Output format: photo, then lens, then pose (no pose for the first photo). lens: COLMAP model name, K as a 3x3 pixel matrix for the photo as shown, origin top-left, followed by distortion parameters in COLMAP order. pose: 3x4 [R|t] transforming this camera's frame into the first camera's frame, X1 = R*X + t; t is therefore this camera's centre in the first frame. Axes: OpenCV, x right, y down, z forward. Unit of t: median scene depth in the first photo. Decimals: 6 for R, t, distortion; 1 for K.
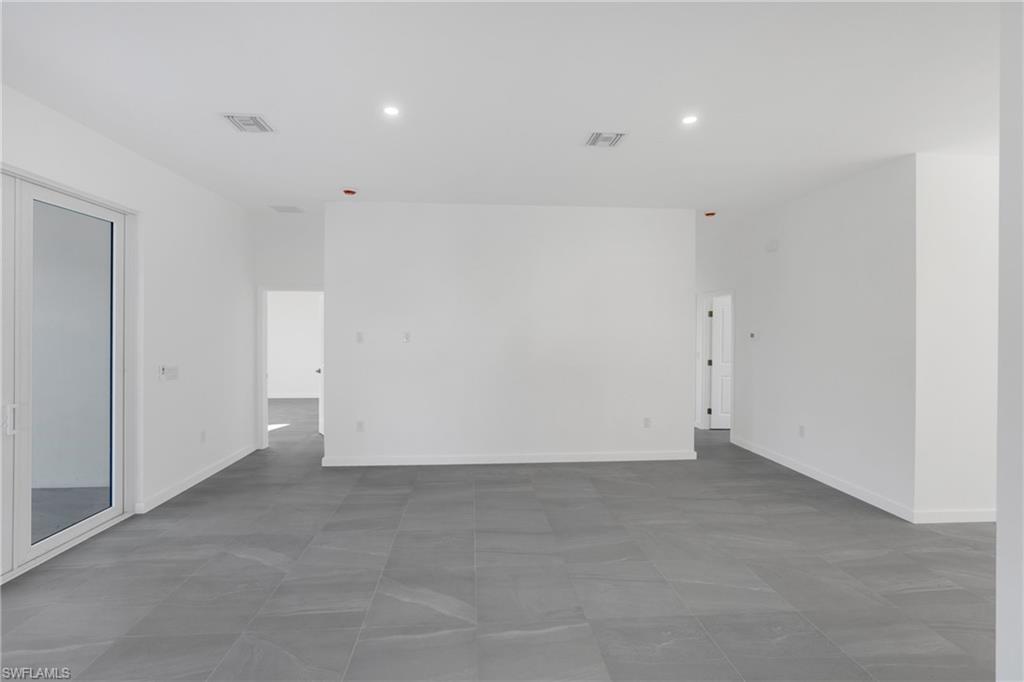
lens RADIAL K [[480.4, 0, 509.5], [0, 480.4, 331.1], [0, 0, 1]] dist [-0.010435, 0.002789]
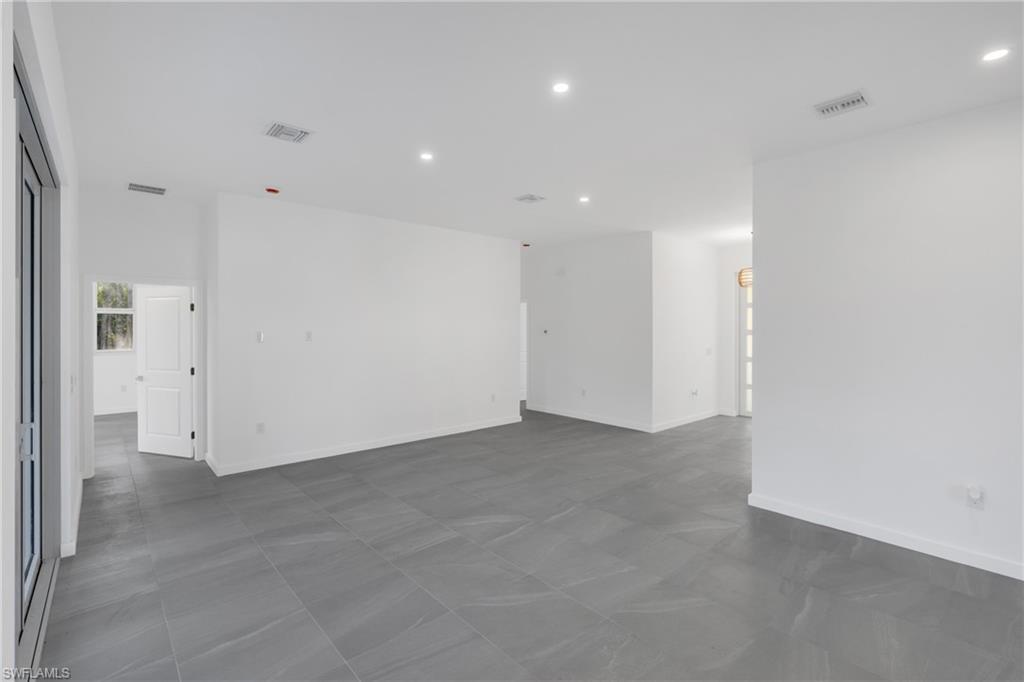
lens RADIAL K [[480.4, 0, 519.9], [0, 480.4, 332.3], [0, 0, 1]] dist [-0.010435, 0.002789]
pose [[0.780861, -0.009648, 0.624630, -0.627986], [0.006153, 0.999951, 0.007754, -0.001302], [-0.624674, -0.002212, 0.780882, -0.106285]]
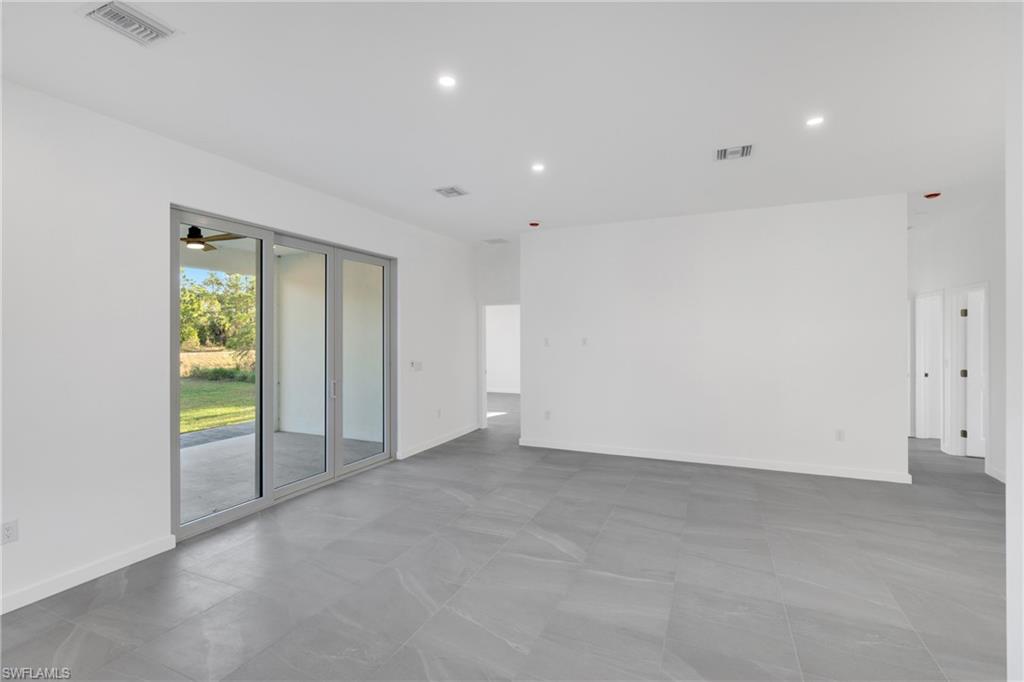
lens RADIAL K [[480.4, 0, 497.9], [0, 480.4, 337.6], [0, 0, 1]] dist [-0.010435, 0.002789]
pose [[0.868955, -0.004884, -0.494867, 0.224329], [0.005609, 0.999984, -0.000021, 0.002212], [0.494860, -0.002757, 0.868969, -0.141057]]
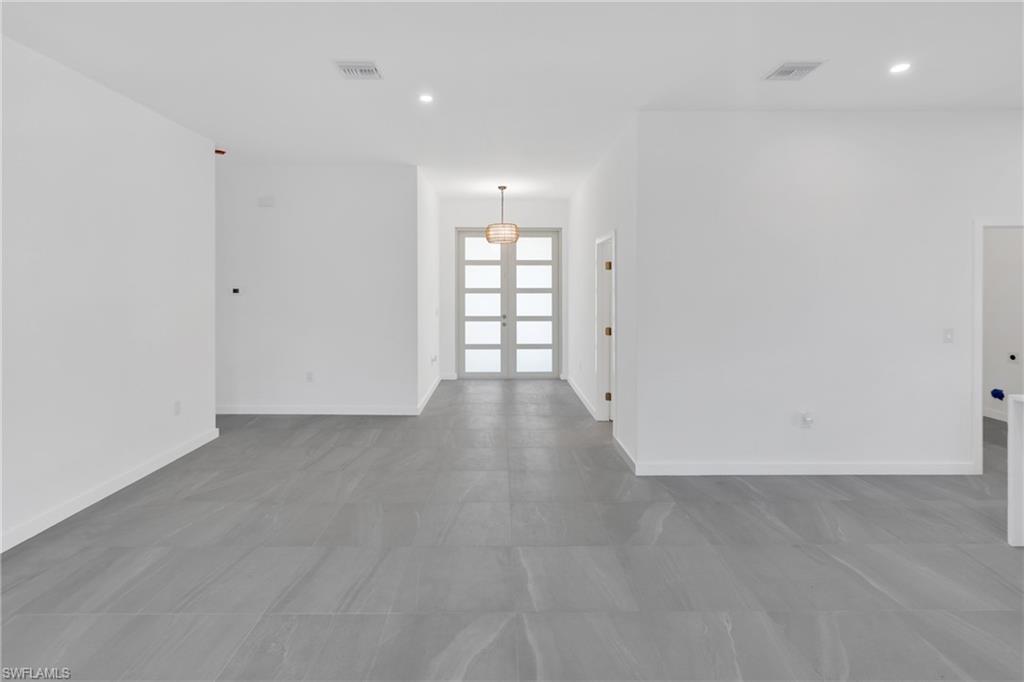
lens RADIAL K [[480.4, 0, 525.7], [0, 480.4, 284.6], [0, 0, 1]] dist [-0.010435, 0.002789]
pose [[0.029322, 0.003291, 0.999565, -0.573652], [-0.000599, 0.999994, -0.003275, 0.001677], [-0.999570, -0.000503, 0.029324, 0.569507]]
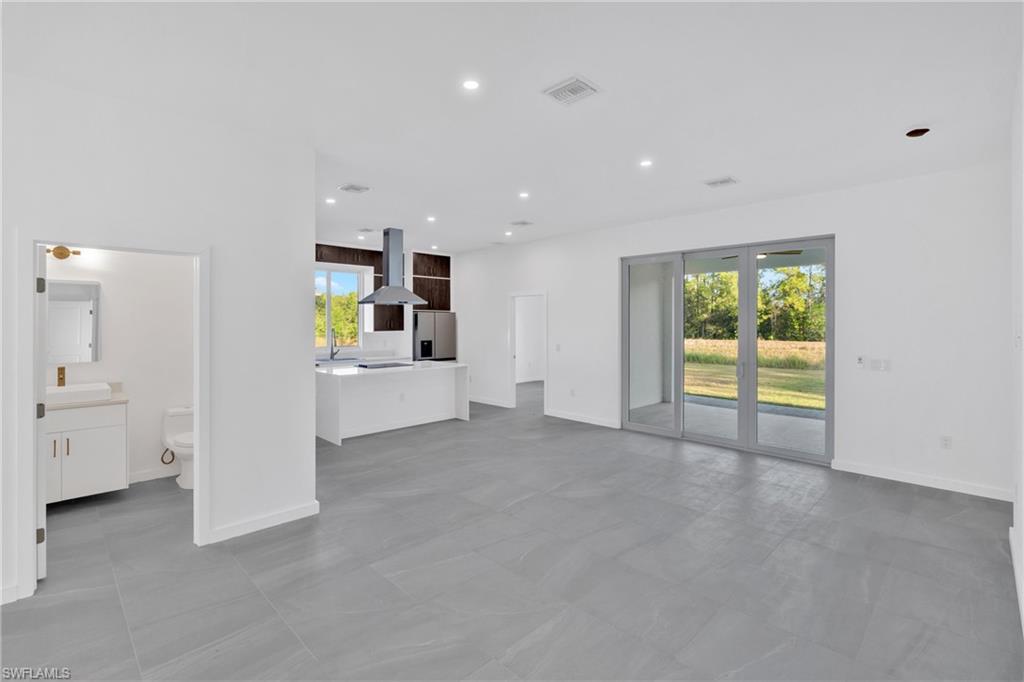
lens RADIAL K [[480.4, 0, 518.8], [0, 480.4, 334.6], [0, 0, 1]] dist [-0.010435, 0.002789]
pose [[-0.766140, 0.017442, -0.642437, 0.675434], [-0.005487, 0.999418, 0.033678, -0.018543], [0.642650, 0.029327, -0.765598, 1.349161]]
